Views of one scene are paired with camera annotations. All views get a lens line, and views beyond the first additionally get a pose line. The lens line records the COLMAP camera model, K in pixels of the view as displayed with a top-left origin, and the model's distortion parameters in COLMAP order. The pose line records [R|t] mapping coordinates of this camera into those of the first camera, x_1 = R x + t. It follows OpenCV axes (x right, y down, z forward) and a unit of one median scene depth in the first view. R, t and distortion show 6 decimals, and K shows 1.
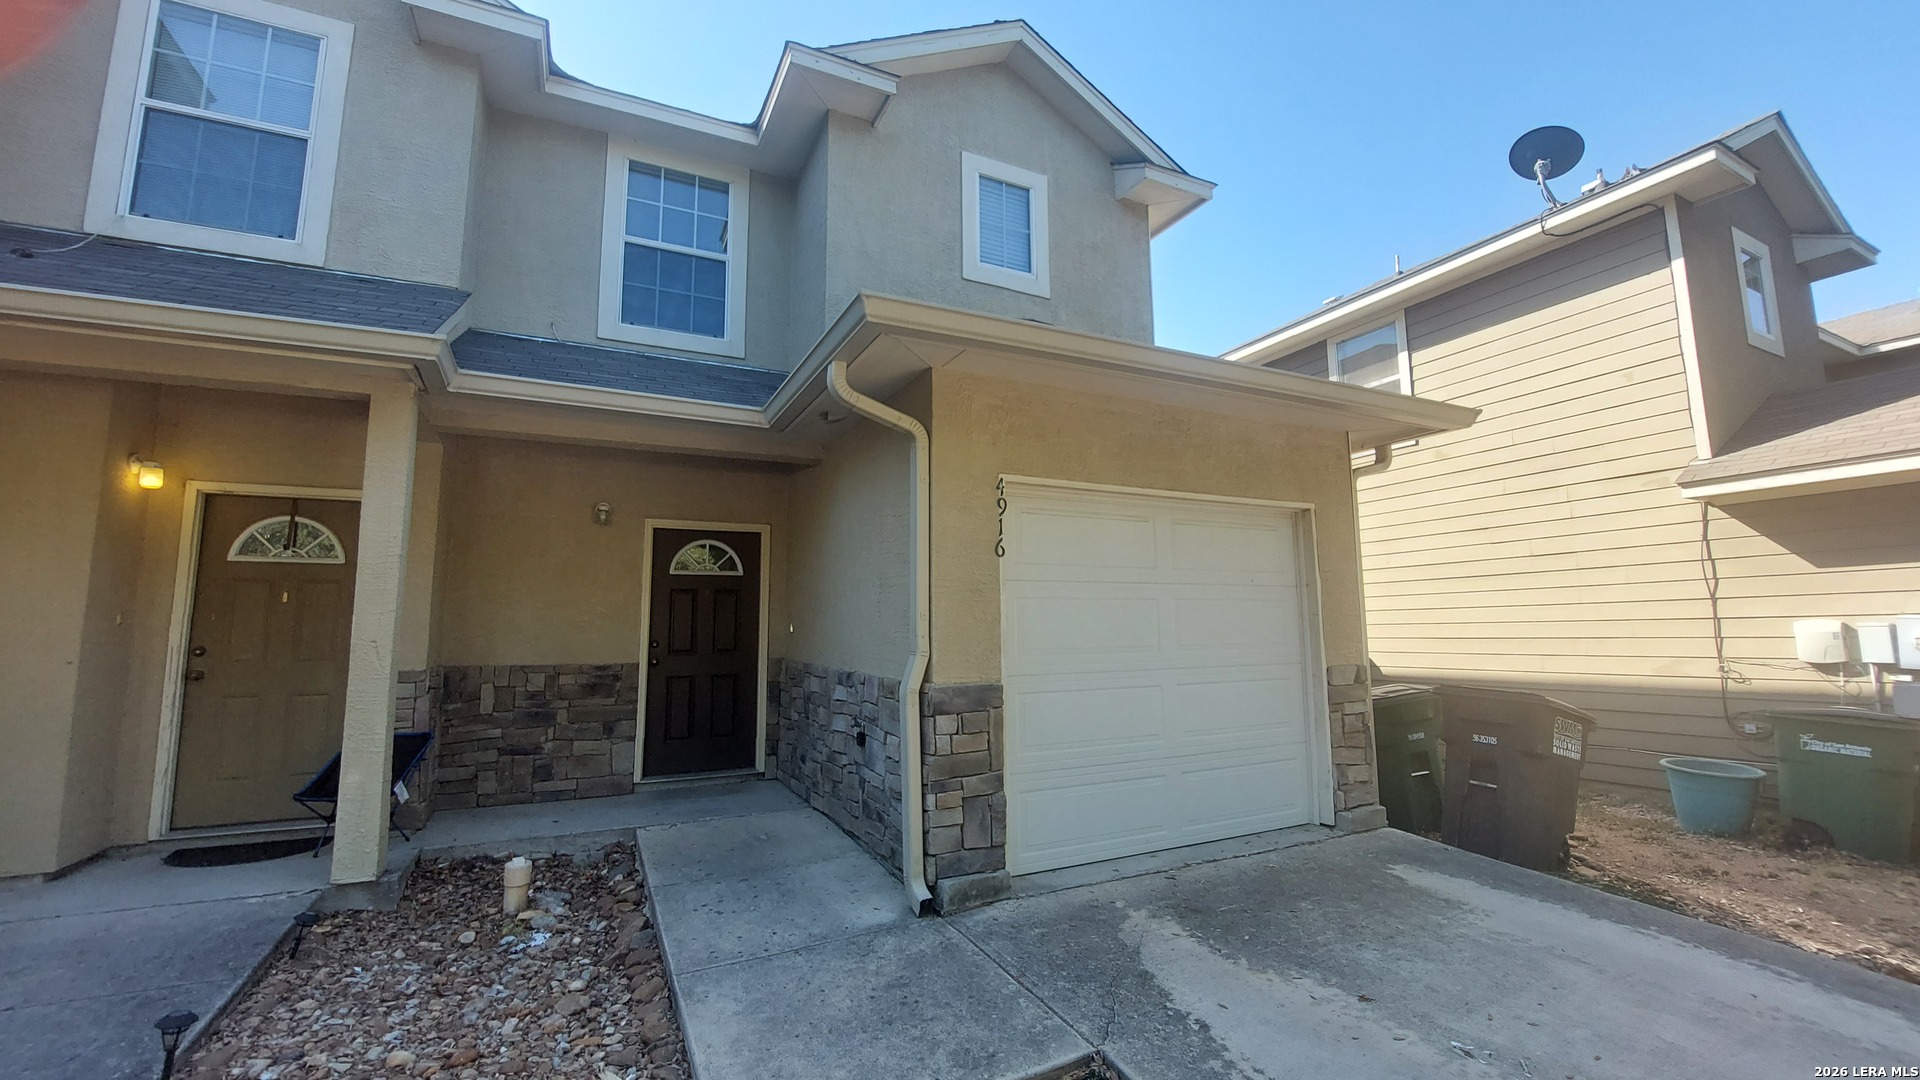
lens RADIAL K [[764.8, 0, 962.5], [0, 764.8, 535.3], [0, 0, 1]] dist [-0.014778, -0.001280]
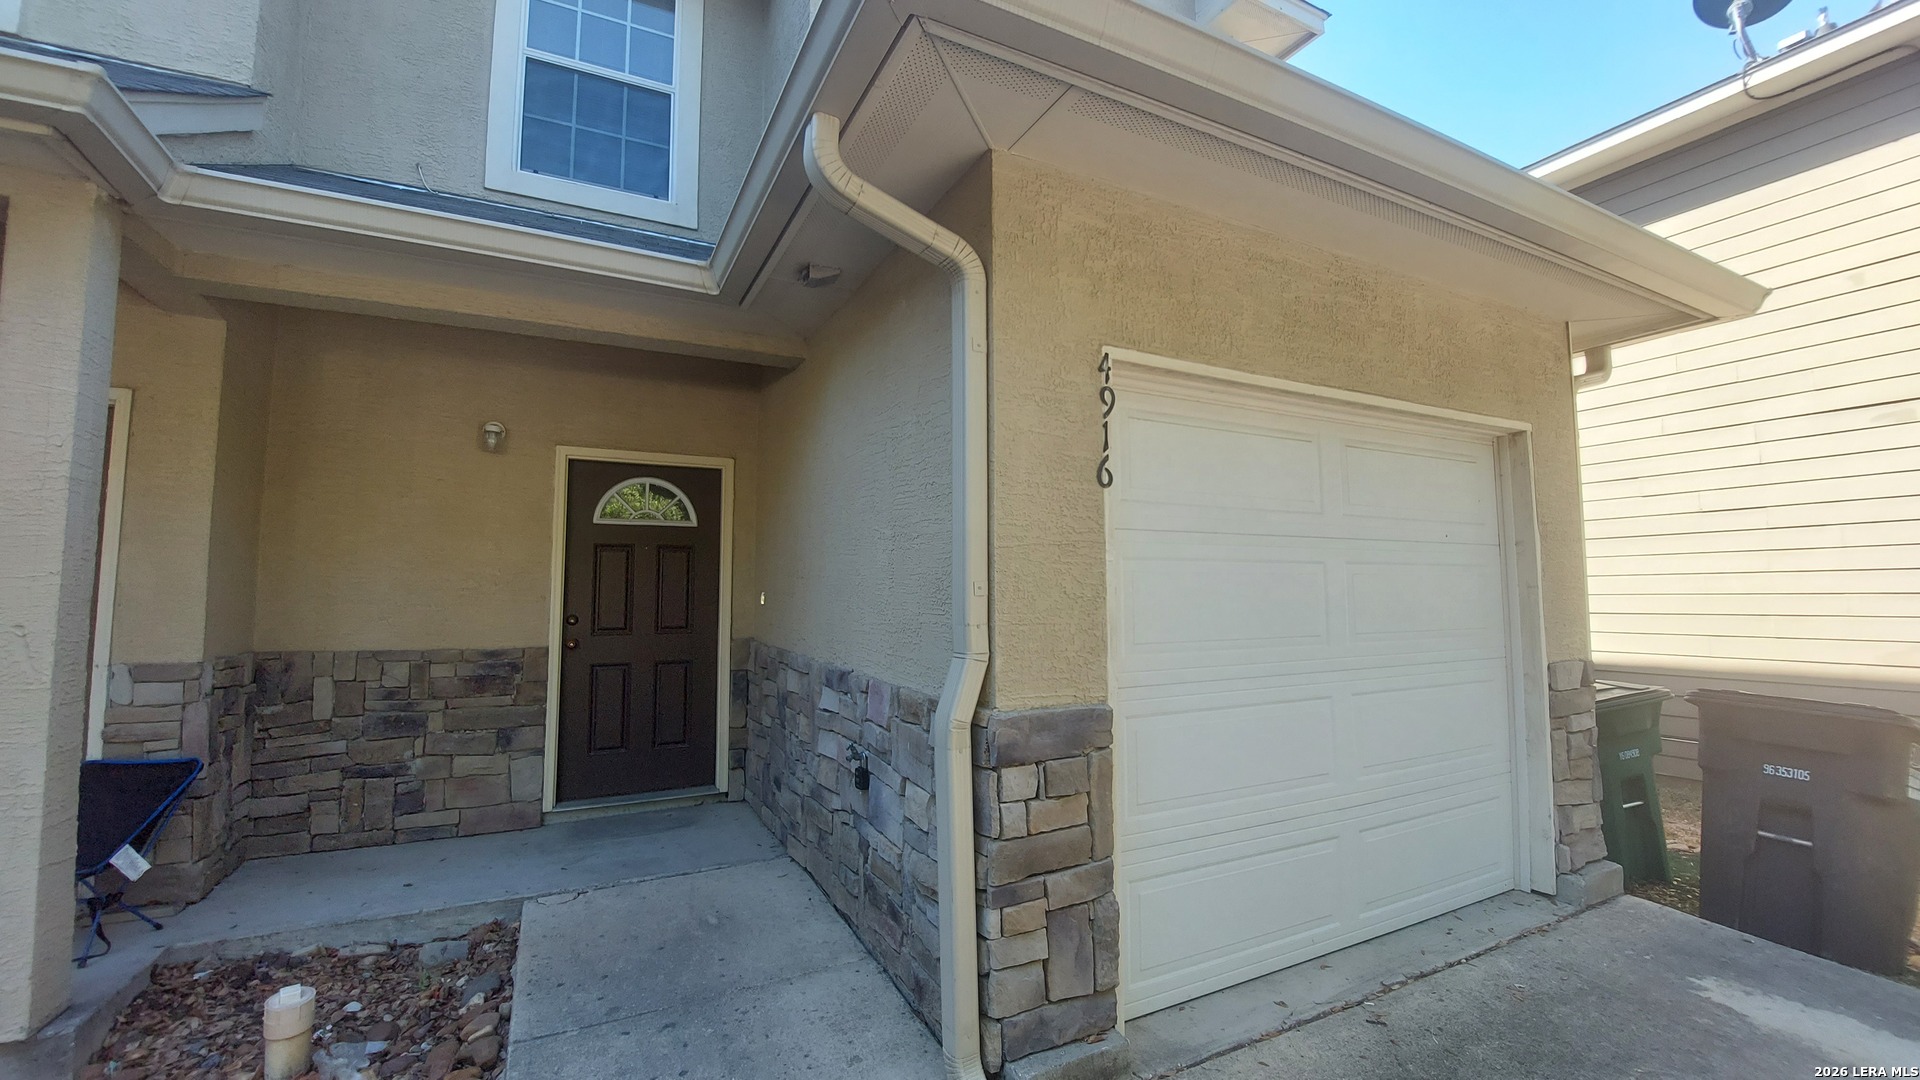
lens RADIAL K [[764.8, 0, 960.6], [0, 764.8, 539.5], [0, 0, 1]] dist [-0.014778, -0.001280]
pose [[0.999920, 0.006969, 0.010513, -0.053673], [-0.007526, 0.998518, 0.053908, 0.030074], [-0.010122, -0.053983, 0.998491, 0.340965]]
